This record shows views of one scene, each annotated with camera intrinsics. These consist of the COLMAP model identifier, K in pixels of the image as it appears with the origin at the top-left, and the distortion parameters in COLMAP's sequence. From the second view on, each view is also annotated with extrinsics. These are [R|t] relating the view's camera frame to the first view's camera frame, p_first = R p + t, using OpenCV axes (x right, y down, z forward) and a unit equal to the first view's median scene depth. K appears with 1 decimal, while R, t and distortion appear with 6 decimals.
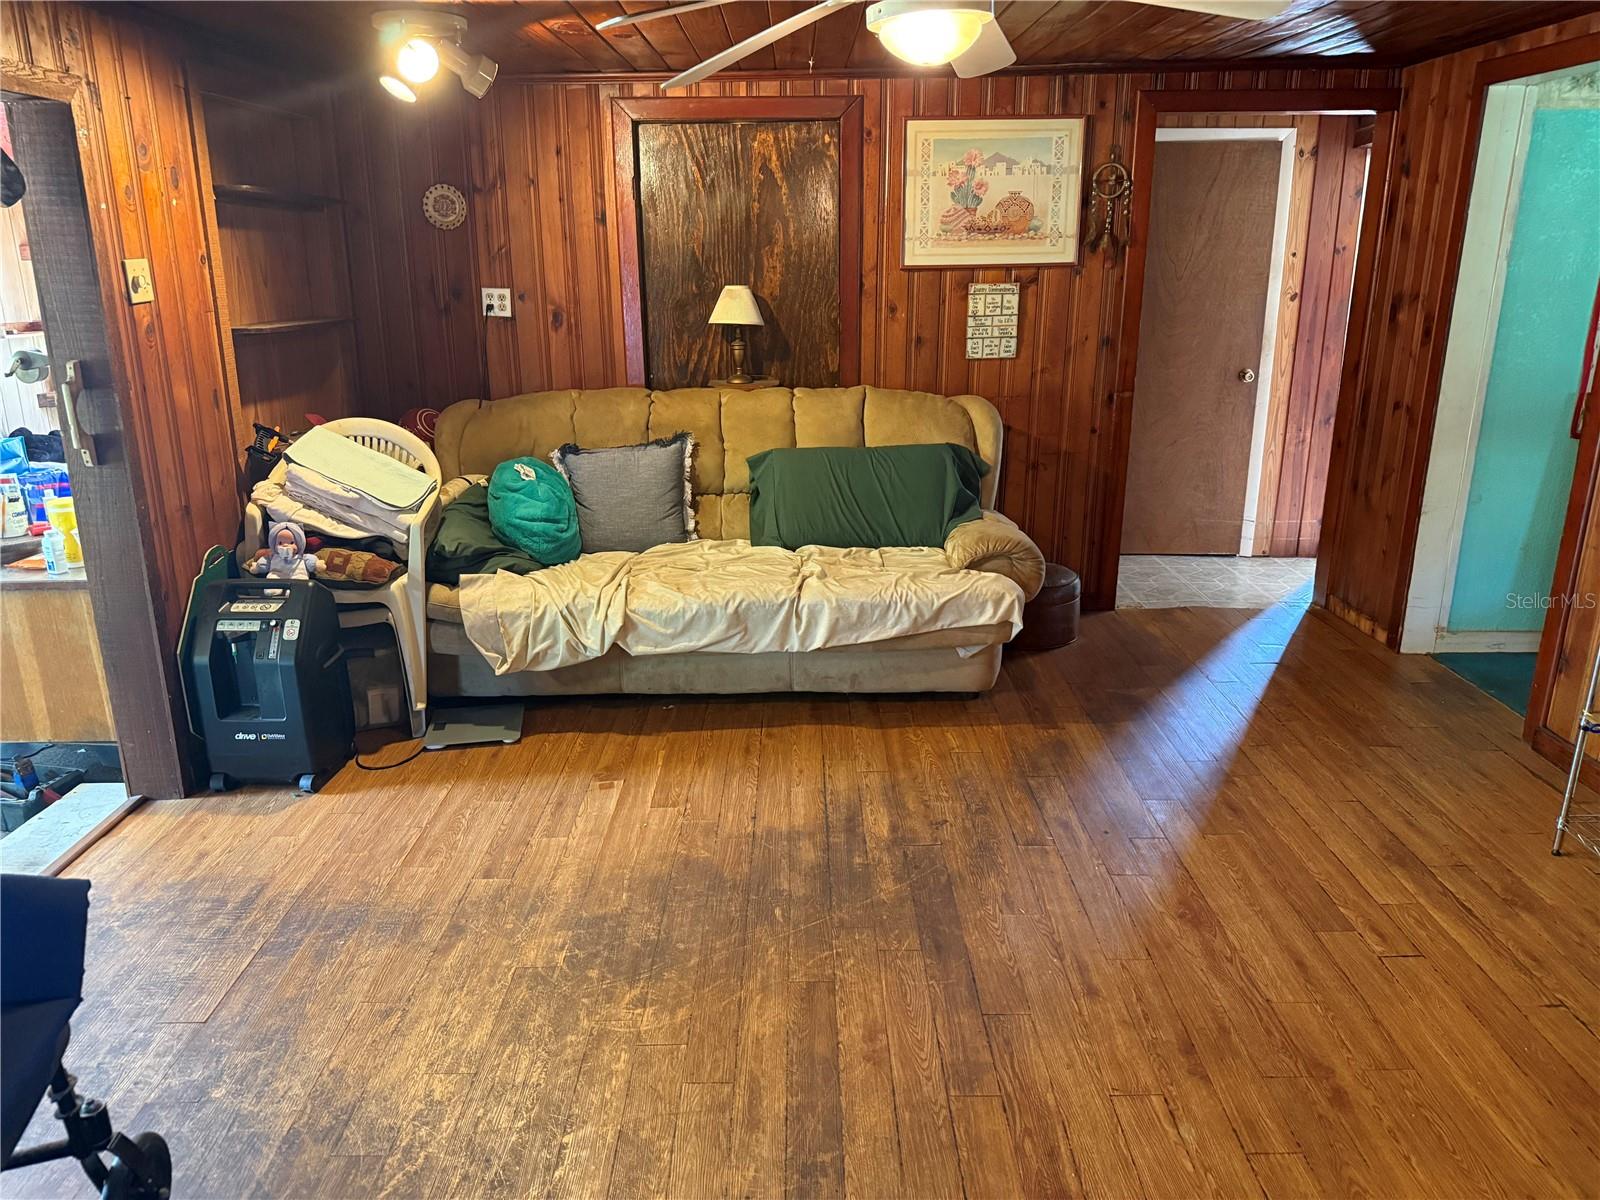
lens RADIAL K [[1140.5, 0, 794.4], [0, 1140.5, 604.2], [0, 0, 1]] dist [0.190652, -0.331129]
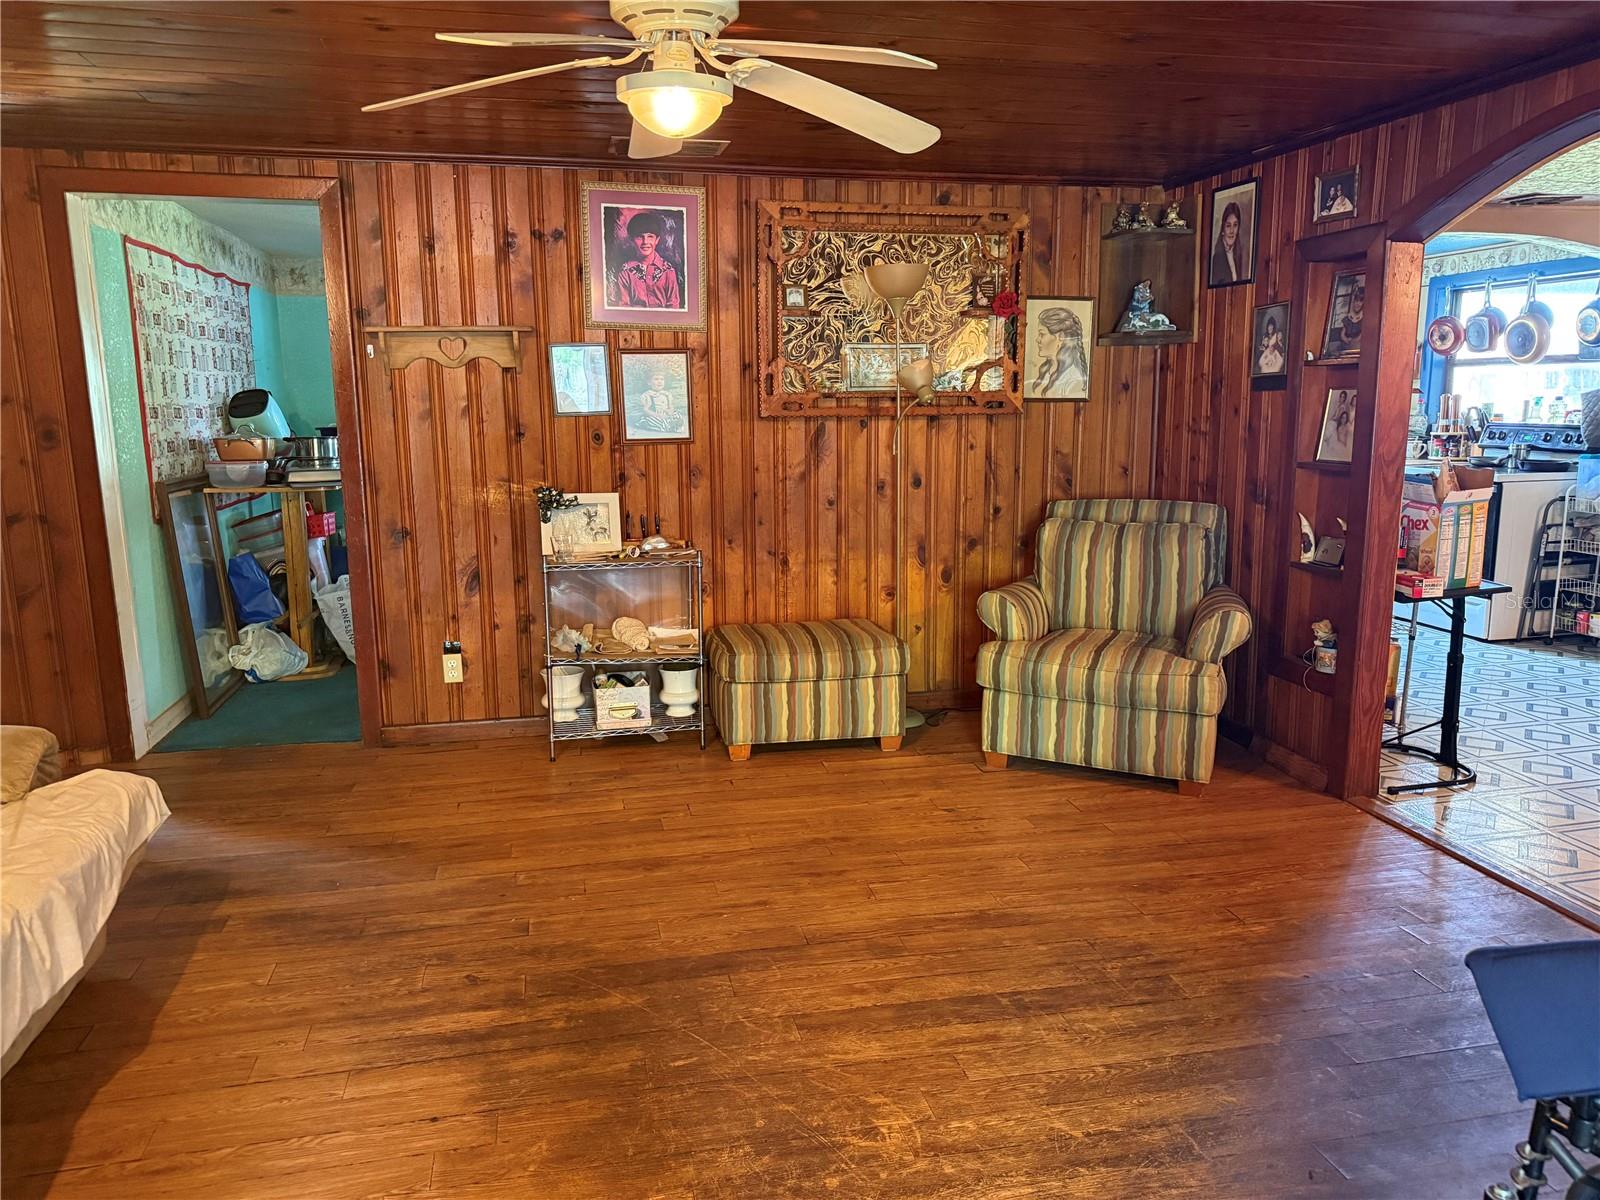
lens RADIAL K [[1140.7, 0, 818.0], [0, 1140.7, 581.1], [0, 0, 1]] dist [0.107707, -0.092426]
pose [[-0.233314, -0.148280, 0.961029, -0.847141], [0.294555, 0.931095, 0.215172, -0.225653], [-0.926716, 0.333279, -0.173562, 0.990924]]
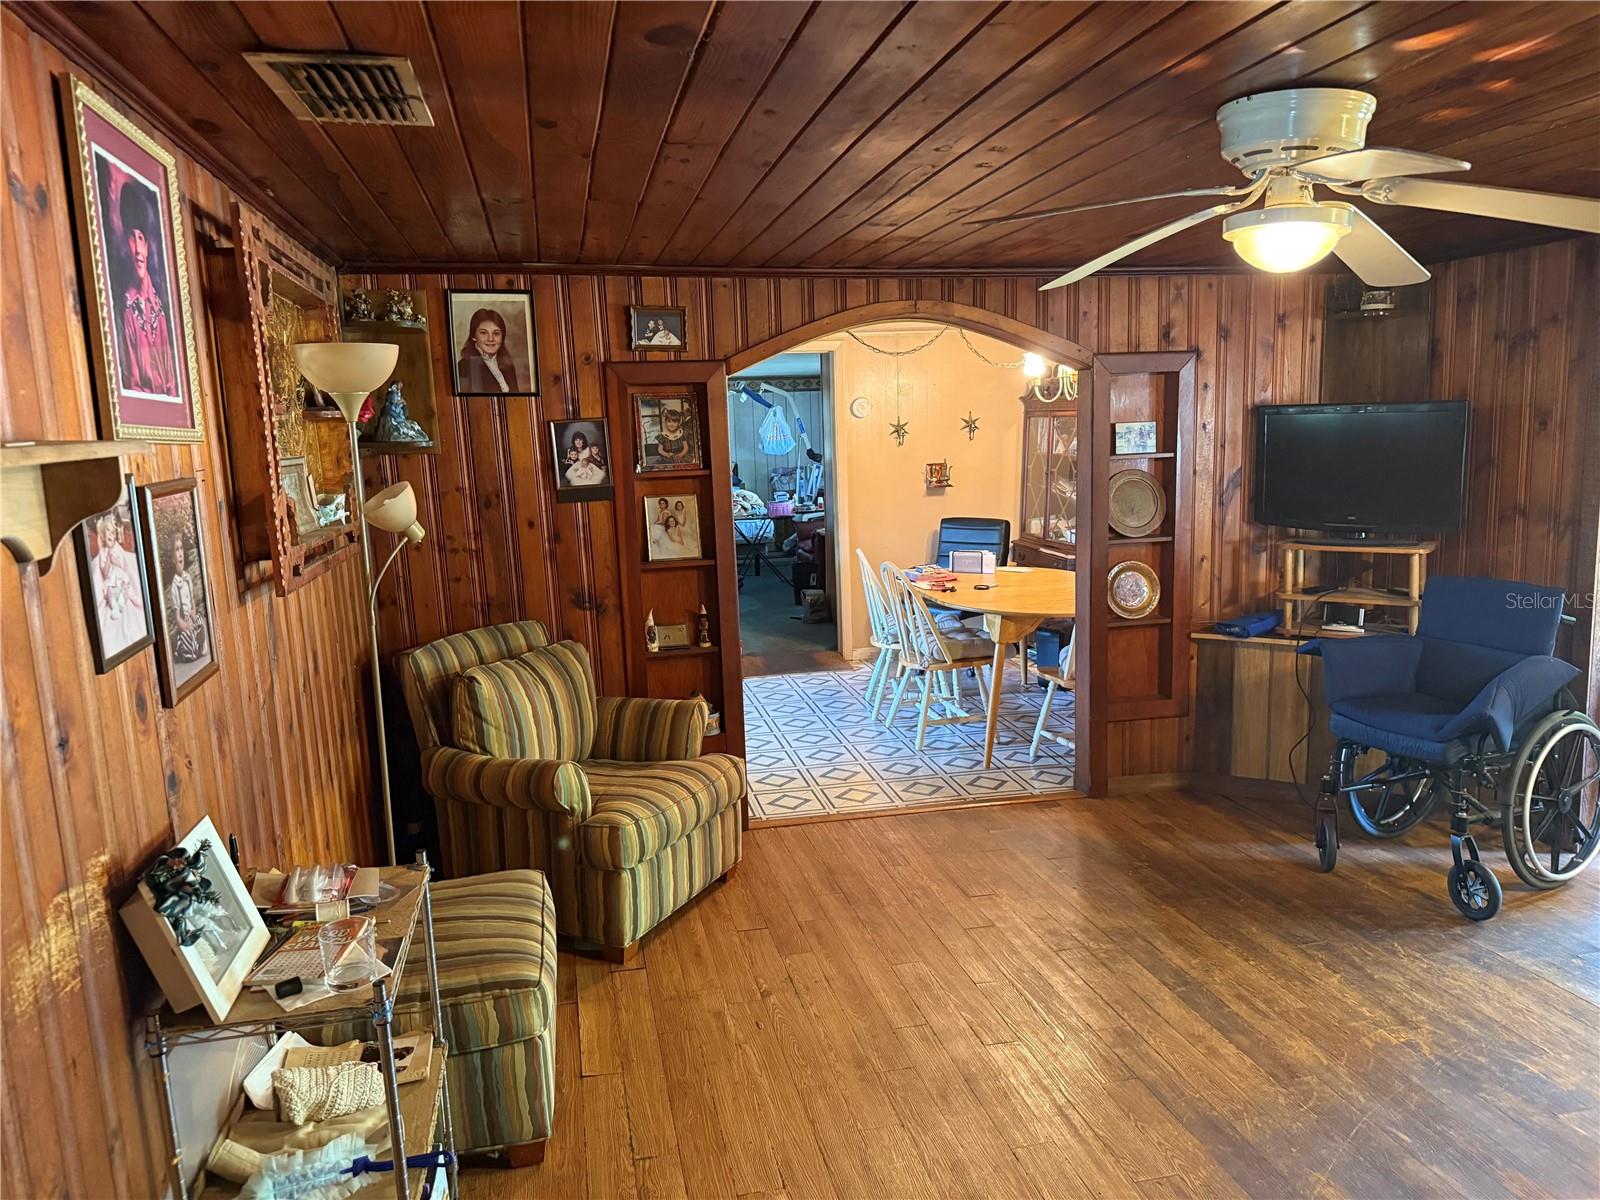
lens RADIAL K [[1140.5, 0, 794.4], [0, 1140.5, 604.2], [0, 0, 1]] dist [0.190652, -0.331129]
pose [[-0.974987, 0.078951, -0.207768, 0.649862], [-0.019956, 0.899913, 0.435614, -0.532870], [0.221365, 0.428864, -0.875827, 1.615415]]
